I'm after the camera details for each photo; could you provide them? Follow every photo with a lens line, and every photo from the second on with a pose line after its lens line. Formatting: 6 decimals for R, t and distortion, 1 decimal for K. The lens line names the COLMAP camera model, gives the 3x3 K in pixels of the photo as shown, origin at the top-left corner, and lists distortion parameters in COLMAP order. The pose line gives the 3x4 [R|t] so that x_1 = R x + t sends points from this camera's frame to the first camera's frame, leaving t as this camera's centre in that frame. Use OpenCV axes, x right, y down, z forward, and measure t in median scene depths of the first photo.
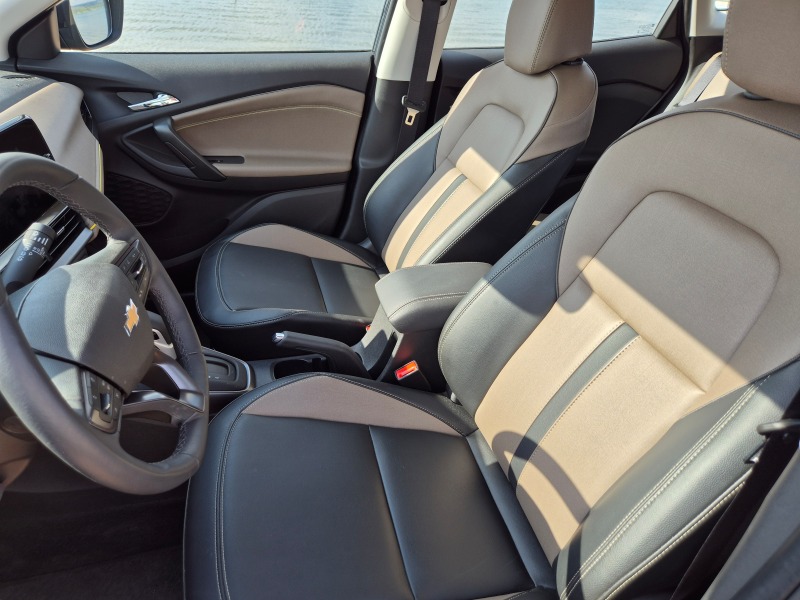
lens RADIAL K [[534.8, 0, 393.3], [0, 534.8, 299.2], [0, 0, 1]] dist [0.066028, -0.067642]
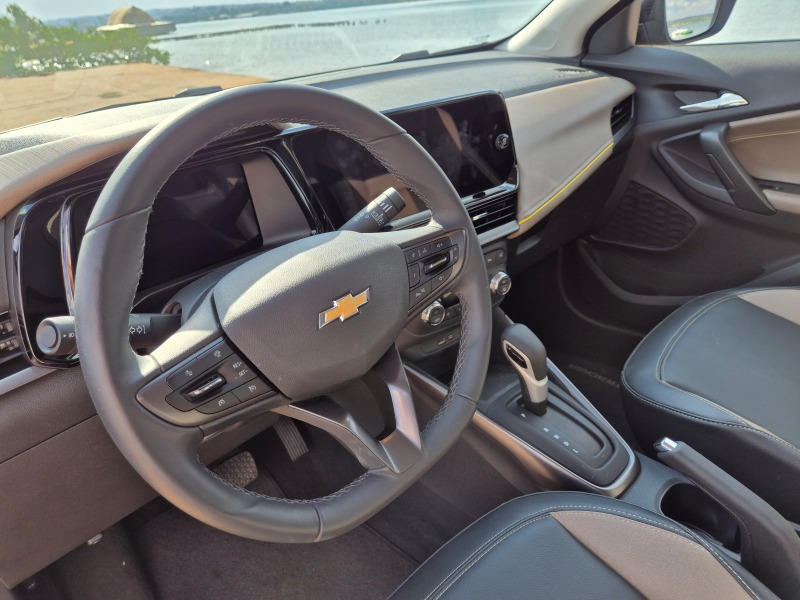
lens RADIAL K [[534.8, 0, 393.3], [0, 534.8, 299.2], [0, 0, 1]] dist [0.066028, -0.067642]
pose [[0.498626, 0.313715, -0.808056, 0.055811], [-0.359063, 0.923224, 0.136861, -0.038693], [0.788952, 0.221900, 0.572987, 0.234668]]
